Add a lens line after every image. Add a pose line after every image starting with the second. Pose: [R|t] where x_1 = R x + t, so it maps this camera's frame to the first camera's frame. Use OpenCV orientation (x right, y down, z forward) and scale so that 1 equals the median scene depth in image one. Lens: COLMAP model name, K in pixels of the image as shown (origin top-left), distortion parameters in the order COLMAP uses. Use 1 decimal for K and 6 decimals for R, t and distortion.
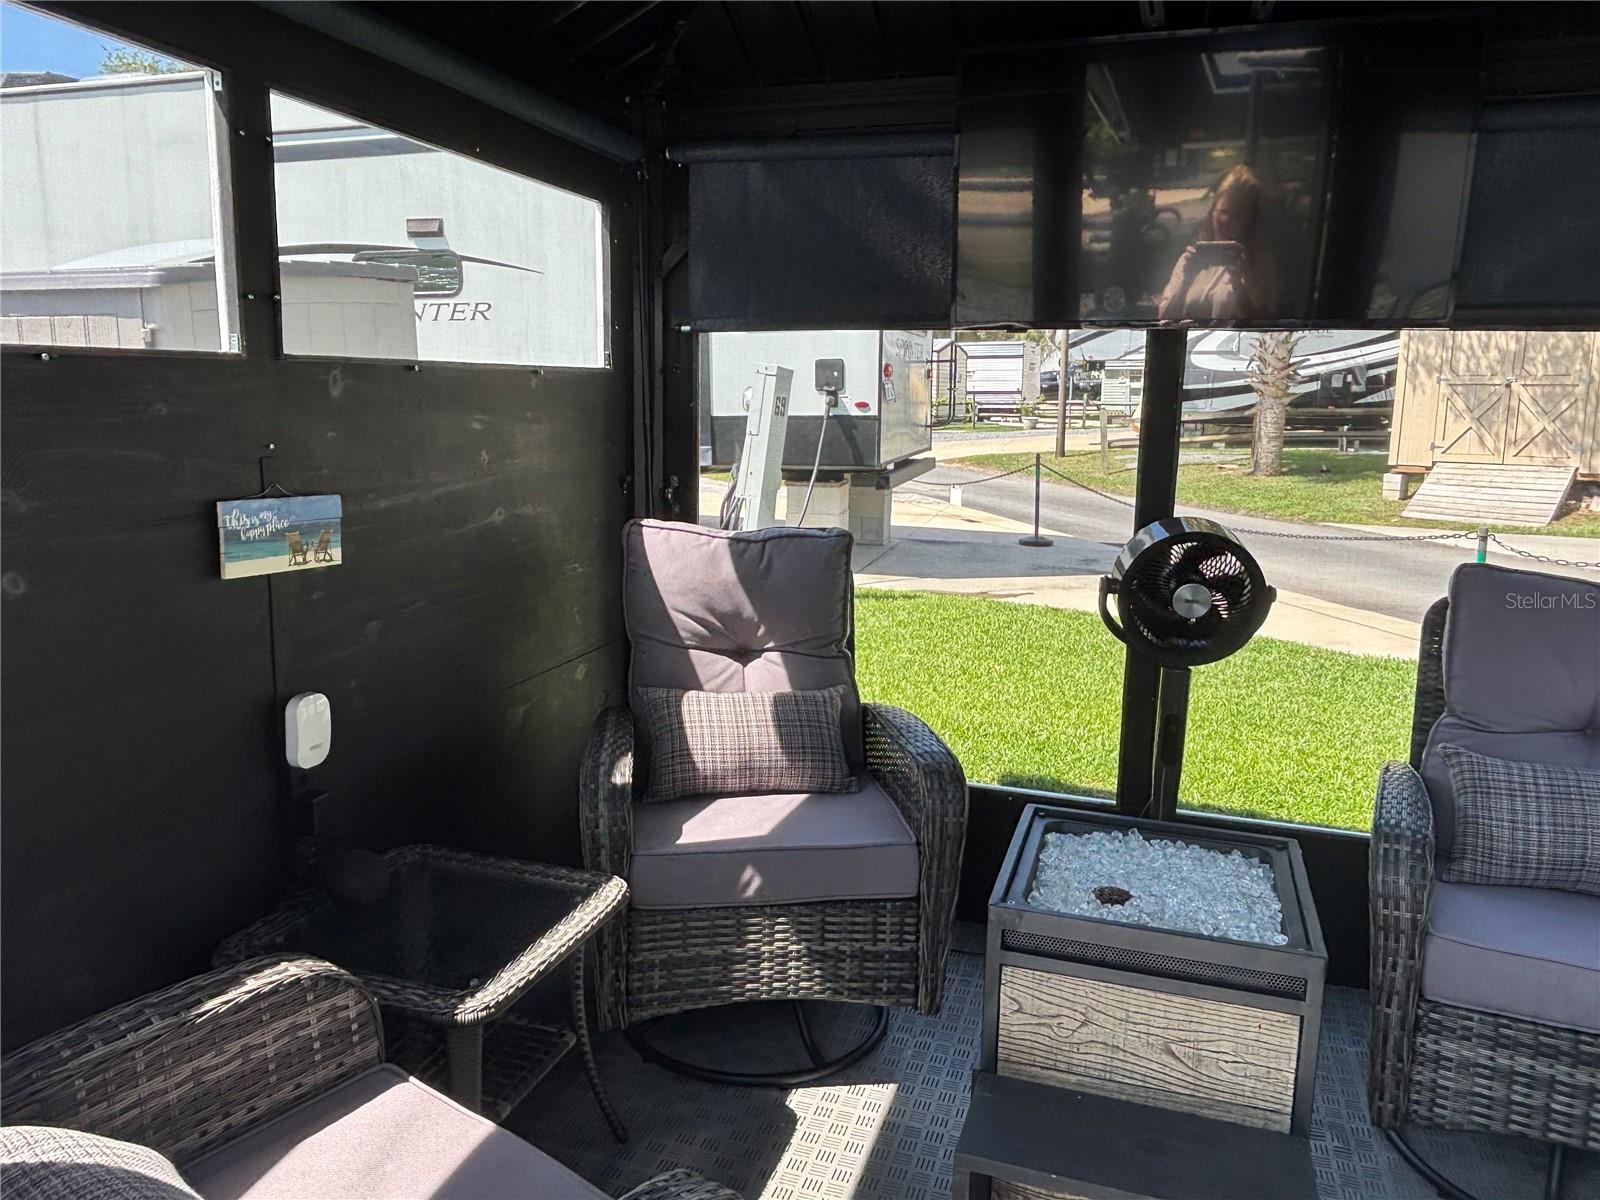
lens RADIAL K [[1140.7, 0, 789.1], [0, 1140.7, 590.3], [0, 0, 1]] dist [0.073000, -0.104340]
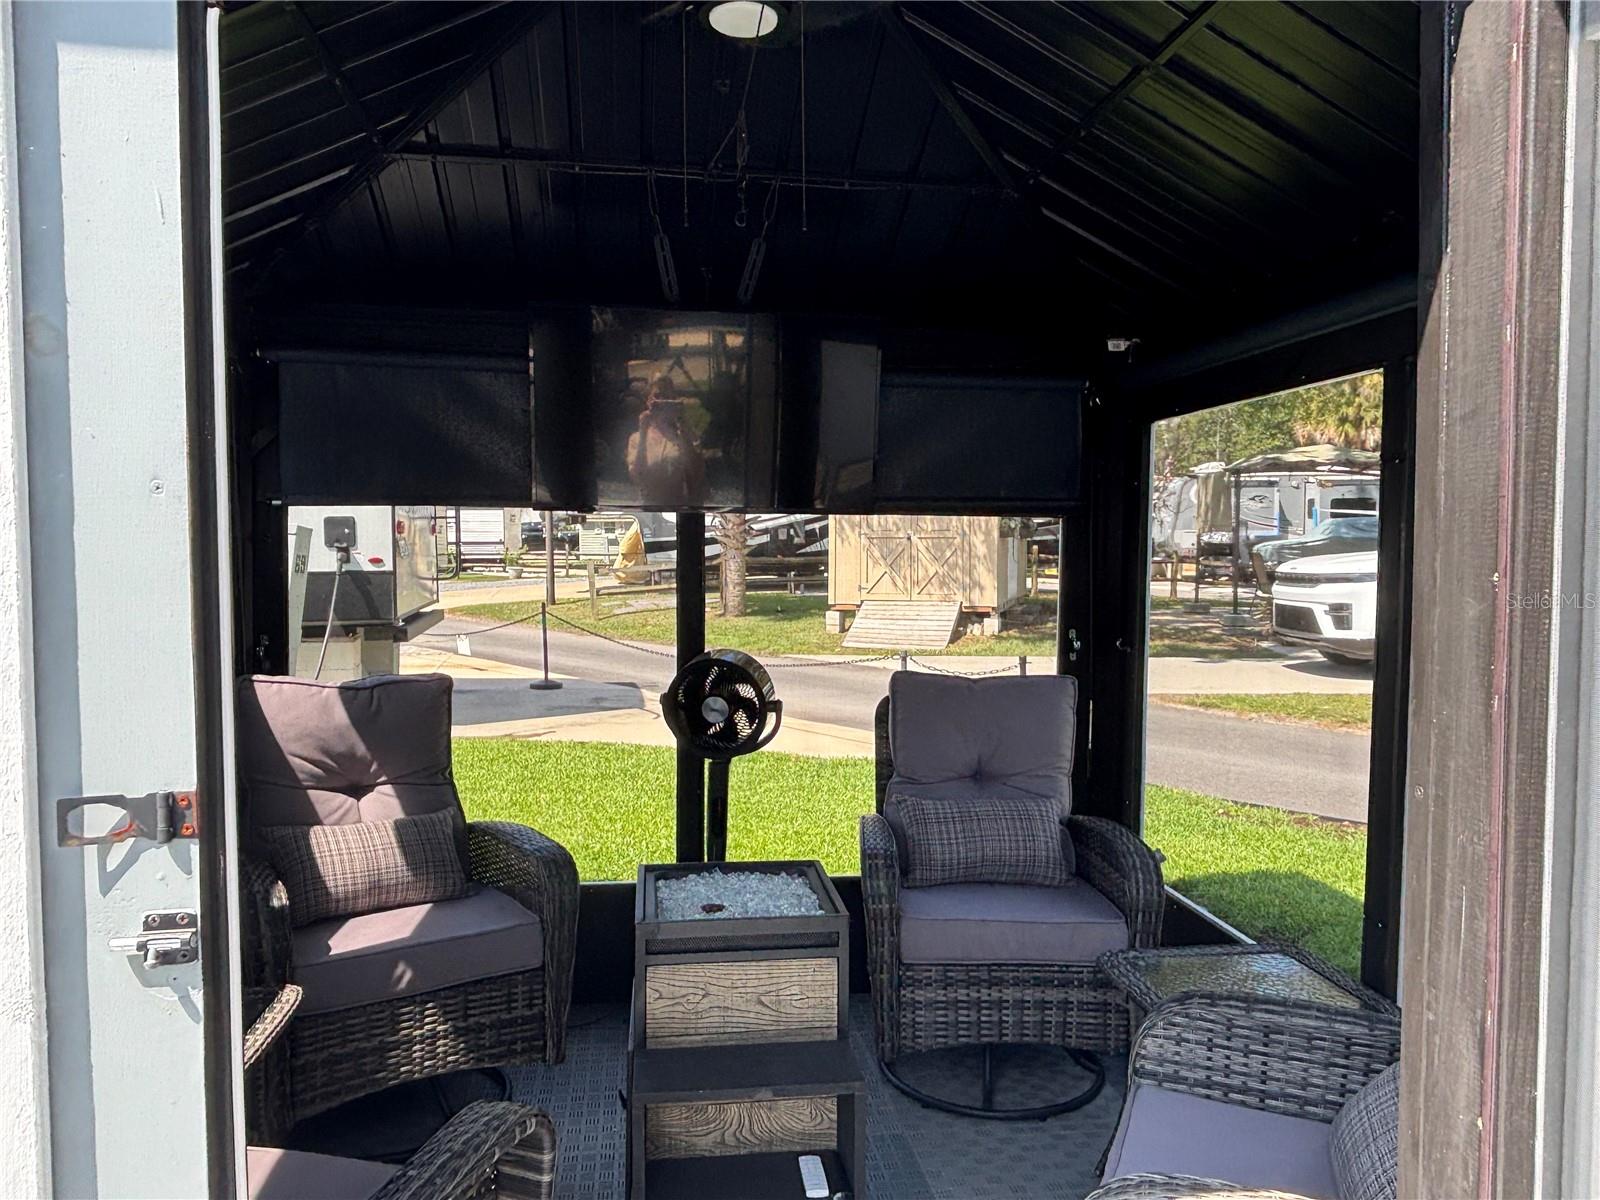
lens RADIAL K [[1134.6, 0, 800.0], [0, 1134.6, 600.0], [0, 0, 1]] dist [0.077856, -0.102933]
pose [[0.898085, -0.028999, 0.438865, -0.140390], [0.081353, 0.991559, -0.100960, 0.020386], [-0.432232, 0.126374, 0.892863, -0.221917]]
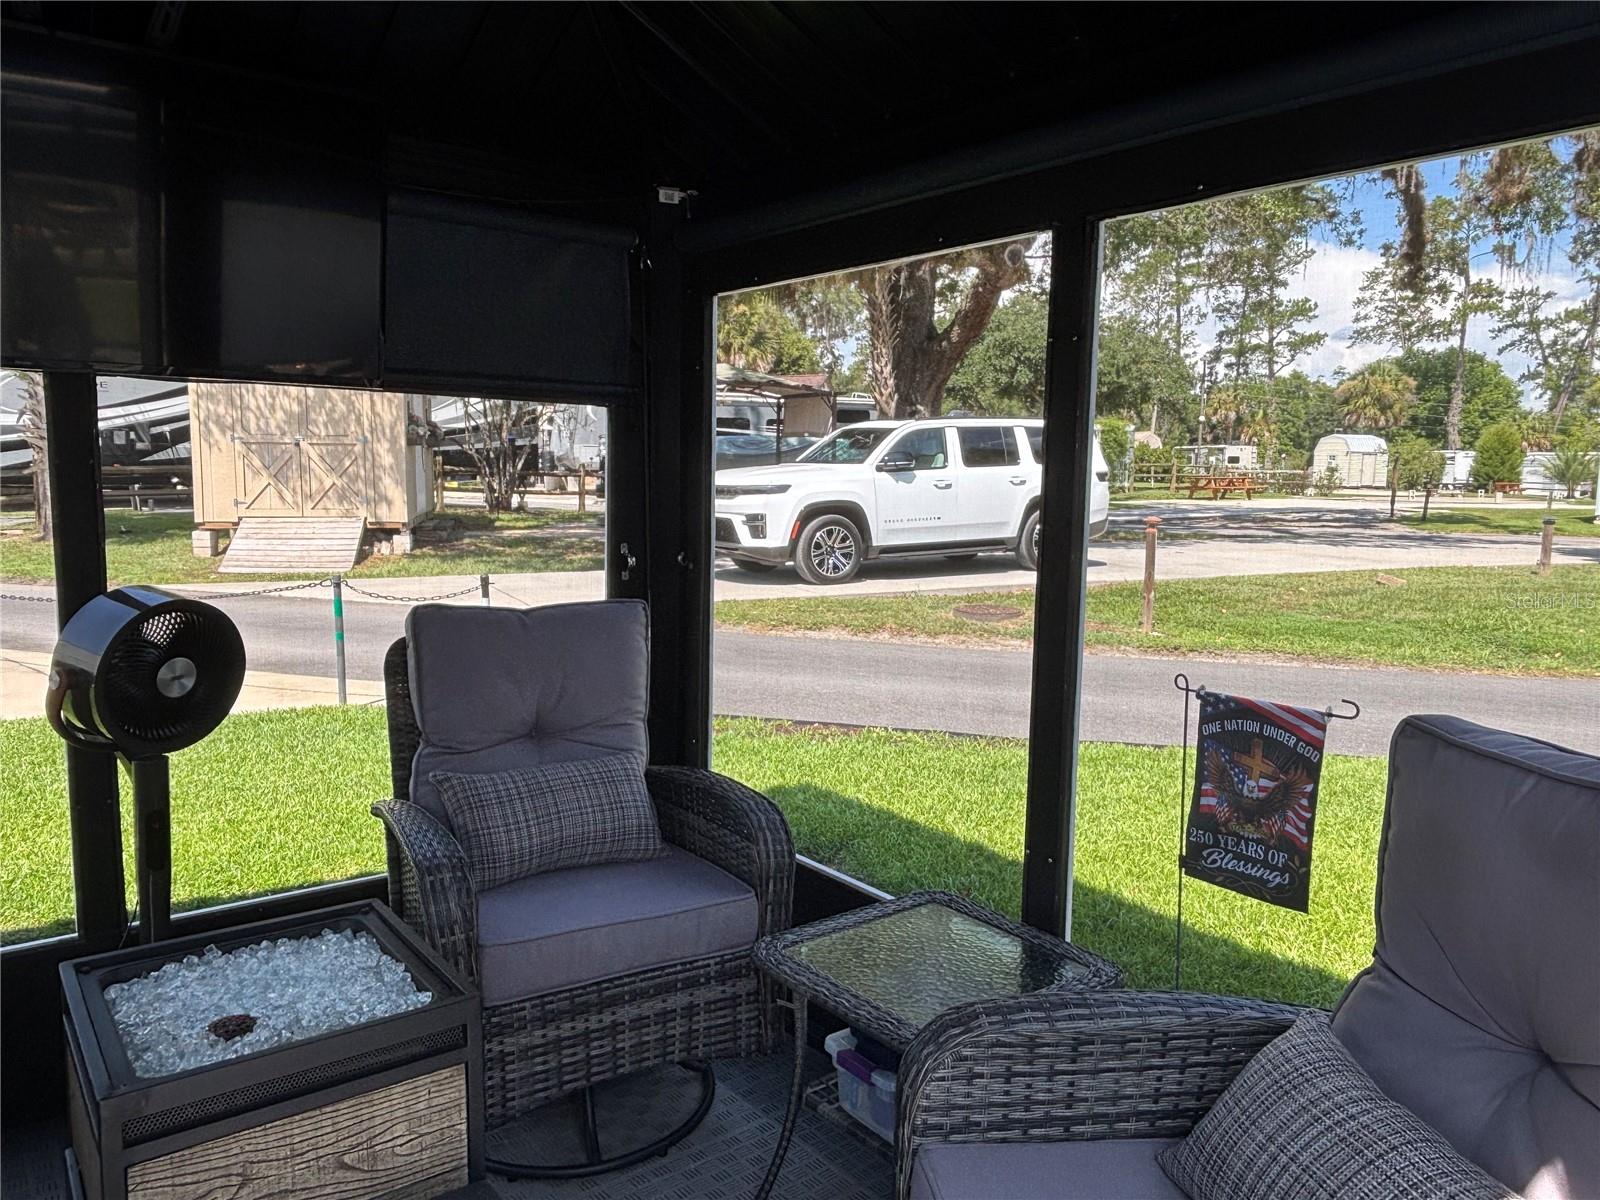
lens RADIAL K [[1141.8, 0, 805.3], [0, 1141.8, 600.7], [0, 0, 1]] dist [0.076192, -0.125859]
pose [[0.557160, -0.101269, 0.824207, -0.092191], [0.134446, 0.990442, 0.030809, -0.010419], [-0.819449, 0.093646, 0.565450, 0.079489]]
